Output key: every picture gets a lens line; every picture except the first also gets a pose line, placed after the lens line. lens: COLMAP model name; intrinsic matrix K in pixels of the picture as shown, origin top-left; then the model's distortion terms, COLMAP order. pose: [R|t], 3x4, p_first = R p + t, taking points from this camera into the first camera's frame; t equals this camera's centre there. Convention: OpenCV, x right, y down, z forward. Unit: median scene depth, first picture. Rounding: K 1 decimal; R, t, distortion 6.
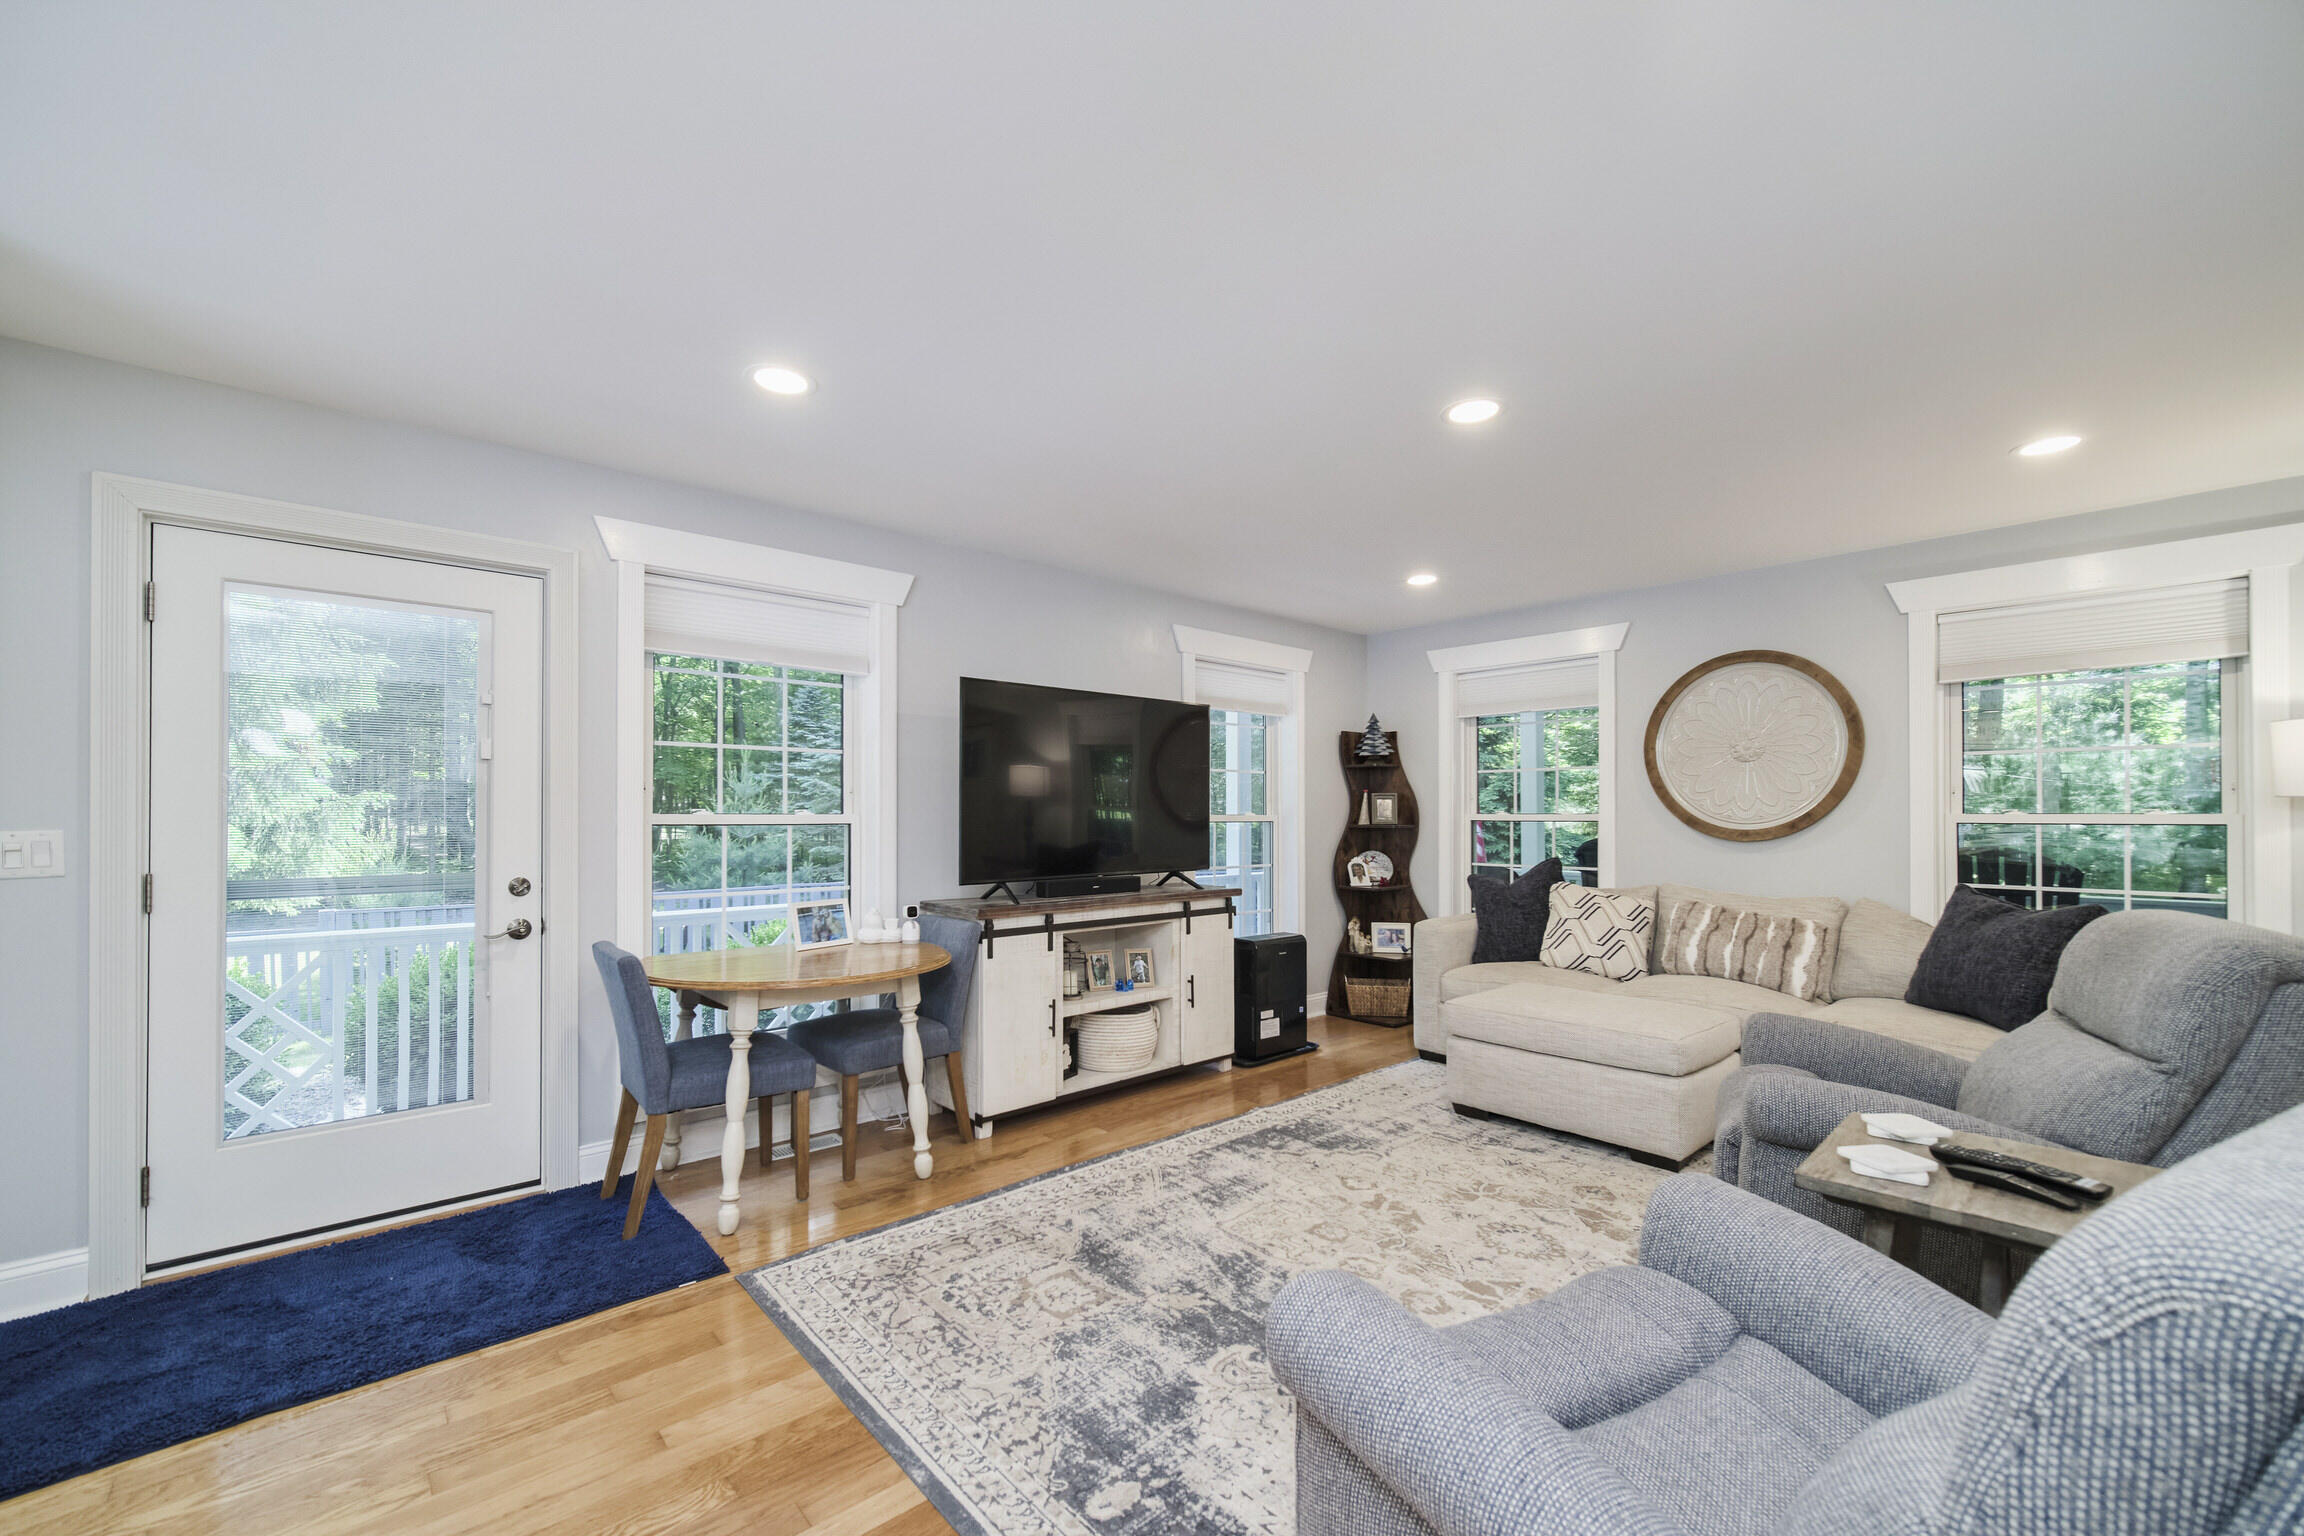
lens RADIAL K [[915.6, 0, 1127.2], [0, 915.6, 799.8], [0, 0, 1]] dist [-0.002048, -0.000350]
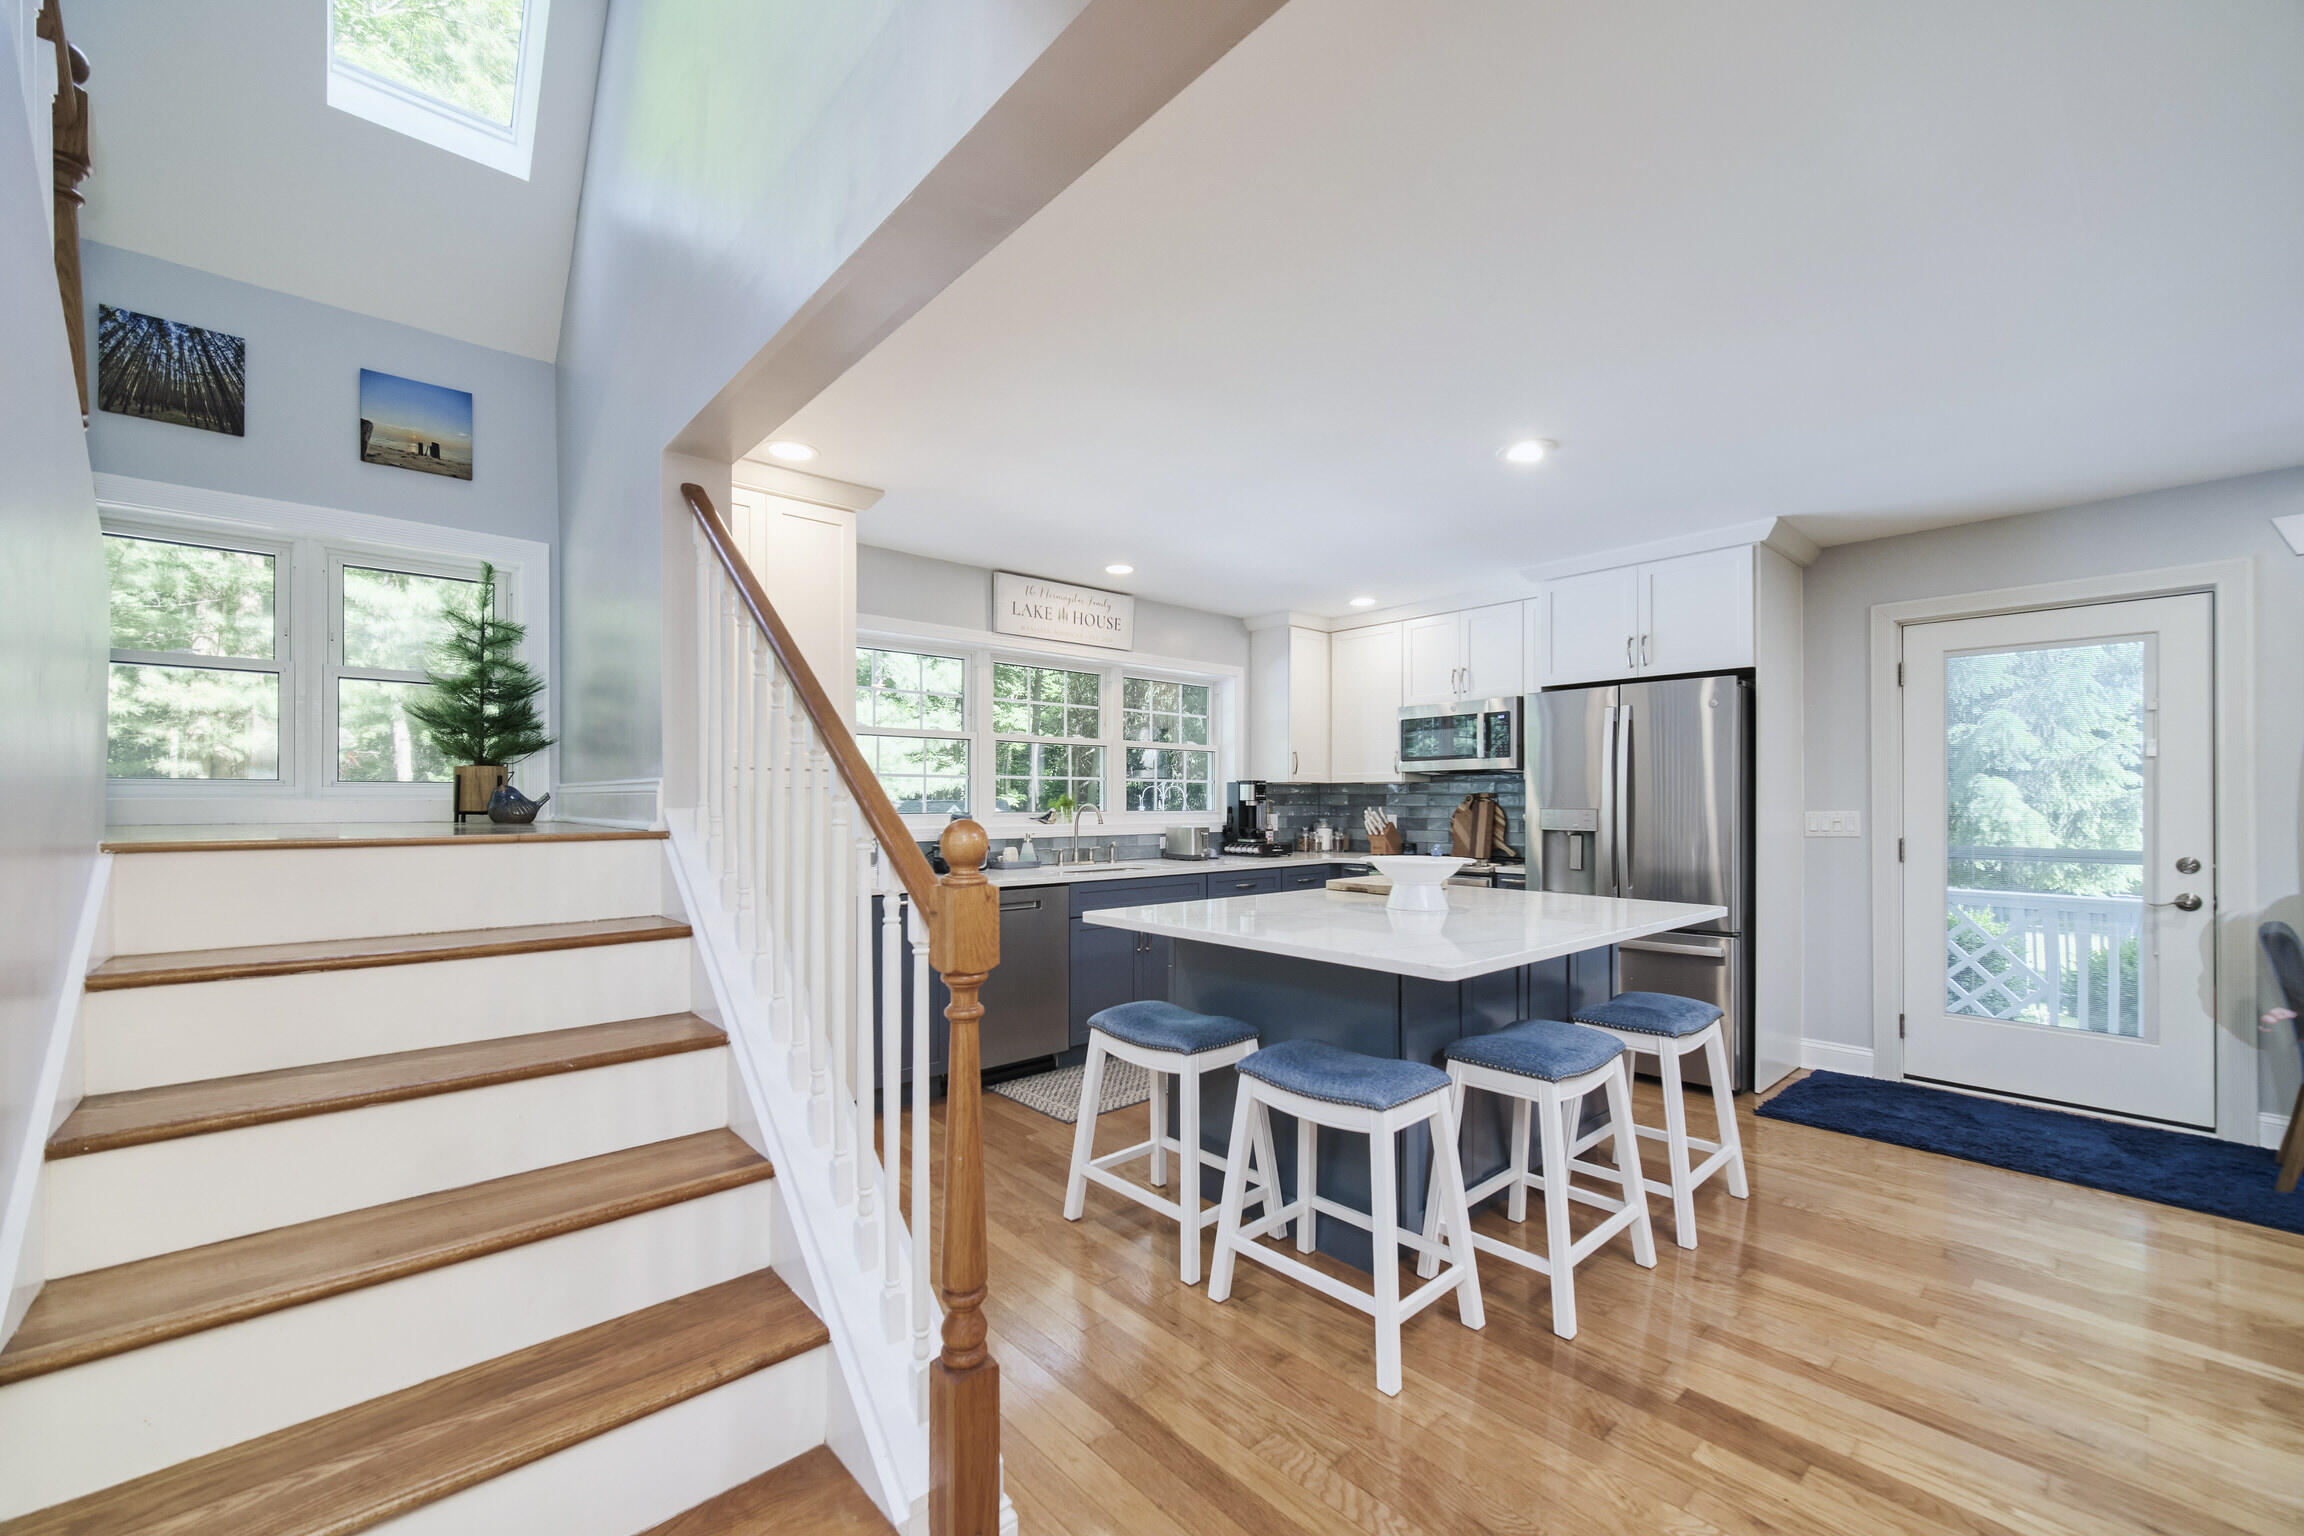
lens RADIAL K [[915.6, 0, 1127.2], [0, 915.6, 799.8], [0, 0, 1]] dist [-0.002048, -0.000350]
pose [[-0.010103, 0.000022, -0.999949, 0.409154], [0.014722, 0.999892, -0.000127, -0.006626], [0.999841, -0.014722, -0.010102, -0.266444]]
